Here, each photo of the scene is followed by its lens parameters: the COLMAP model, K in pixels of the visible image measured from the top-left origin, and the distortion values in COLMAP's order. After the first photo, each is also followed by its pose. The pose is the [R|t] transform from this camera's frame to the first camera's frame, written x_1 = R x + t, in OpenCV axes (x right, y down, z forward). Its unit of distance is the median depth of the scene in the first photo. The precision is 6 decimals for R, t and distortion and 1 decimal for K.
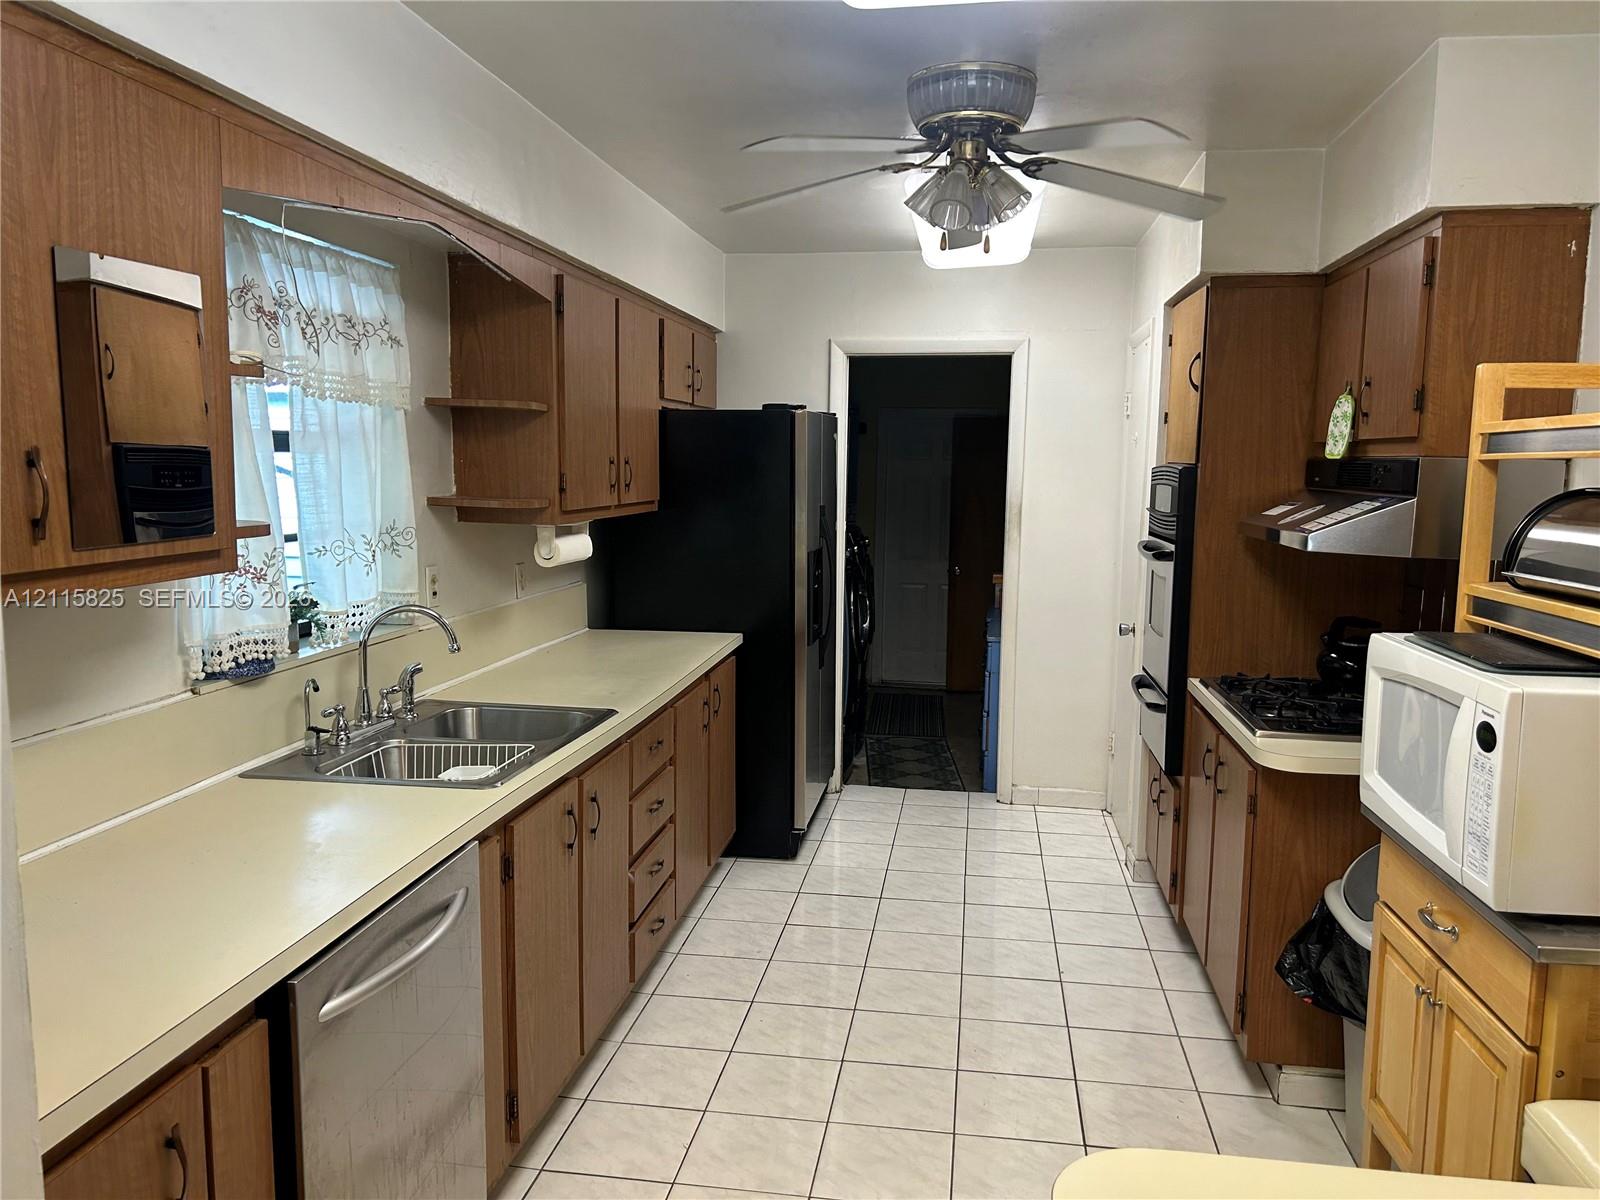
lens RADIAL K [[1182.3, 0, 797.2], [0, 1182.3, 608.1], [0, 0, 1]] dist [0.064308, -0.092217]
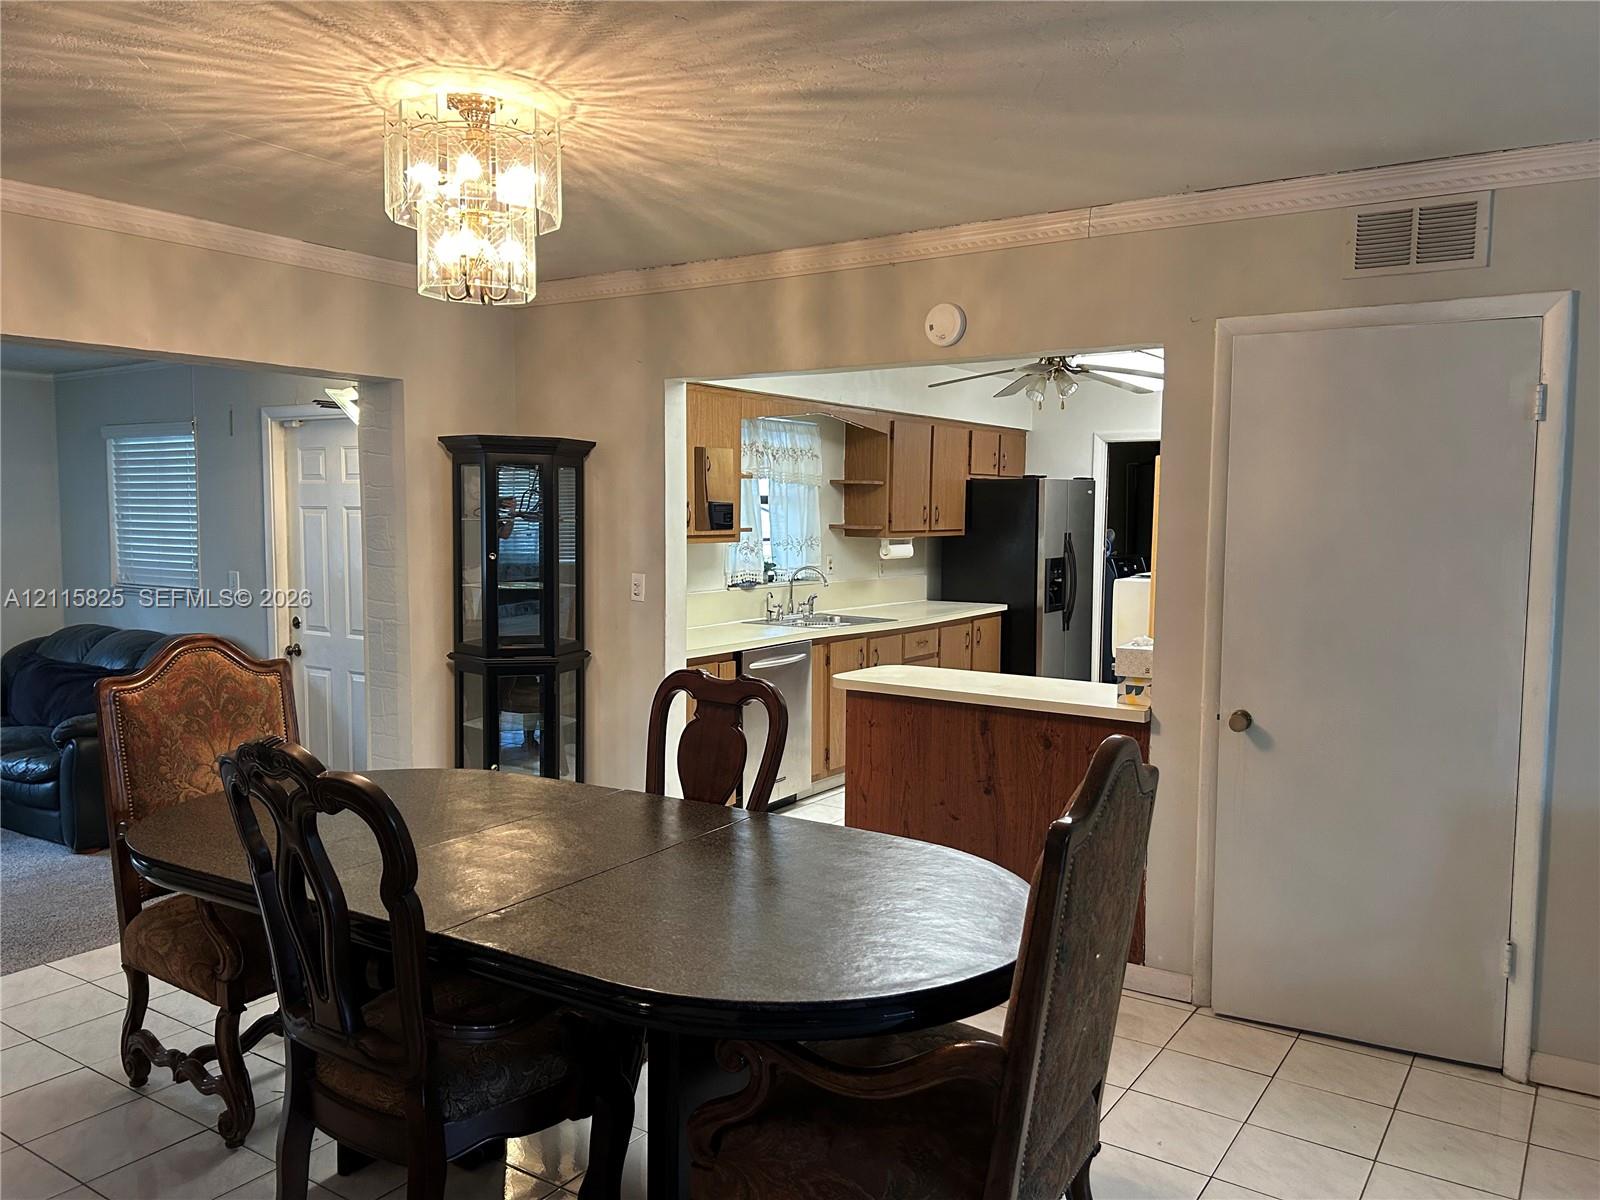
lens RADIAL K [[1182.3, 0, 797.2], [0, 1182.3, 608.1], [0, 0, 1]] dist [0.064308, -0.092217]
pose [[0.903297, 0.030524, -0.427929, 0.650049], [-0.050370, 0.998113, -0.035129, 0.159388], [0.426049, 0.053287, 0.903129, -1.121929]]
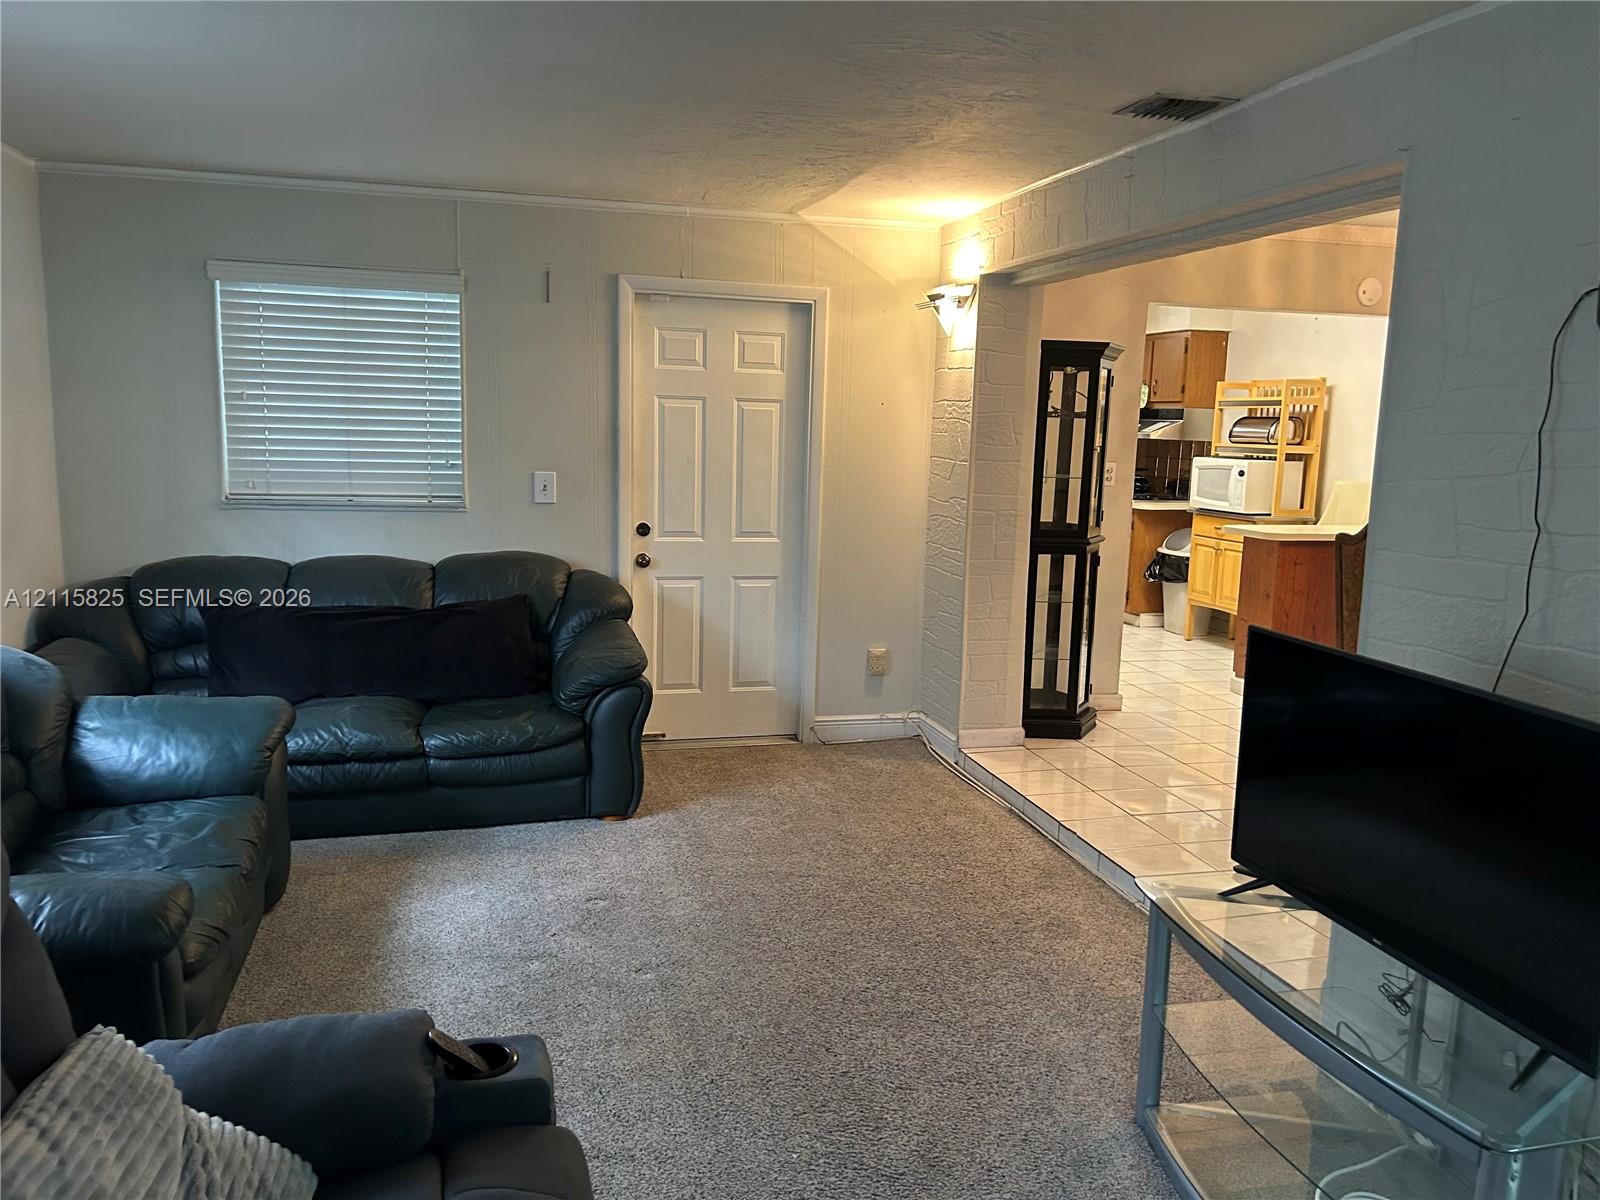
lens RADIAL K [[1182.3, 0, 797.2], [0, 1182.3, 608.1], [0, 0, 1]] dist [0.064308, -0.092217]
pose [[0.920348, -0.047196, 0.388243, -1.513751], [0.029532, 0.998244, 0.051343, 0.189844], [-0.389985, -0.035788, 0.920126, -1.371102]]
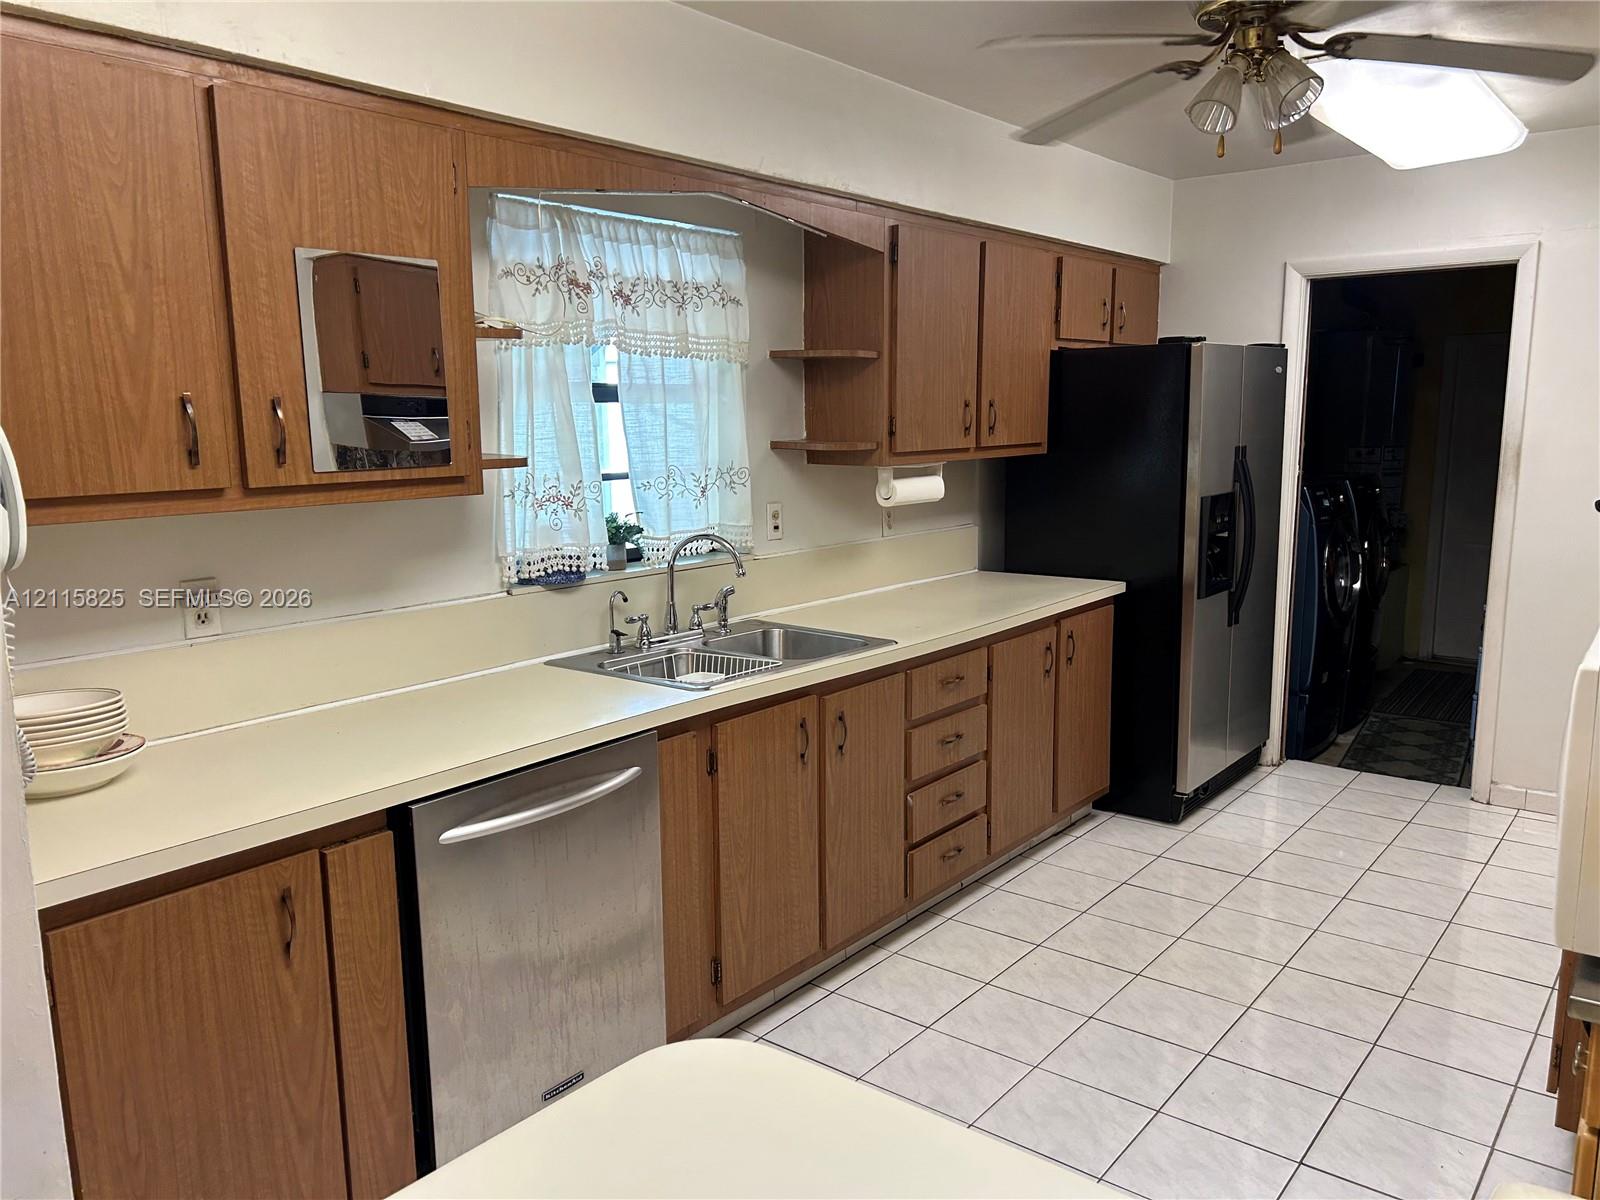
lens RADIAL K [[1182.3, 0, 797.2], [0, 1182.3, 608.1], [0, 0, 1]] dist [0.064308, -0.092217]
pose [[0.866389, 0.061252, -0.495599, 0.304397], [-0.041801, 0.997861, 0.050251, 0.008048], [0.497617, -0.022821, 0.867097, 0.047853]]
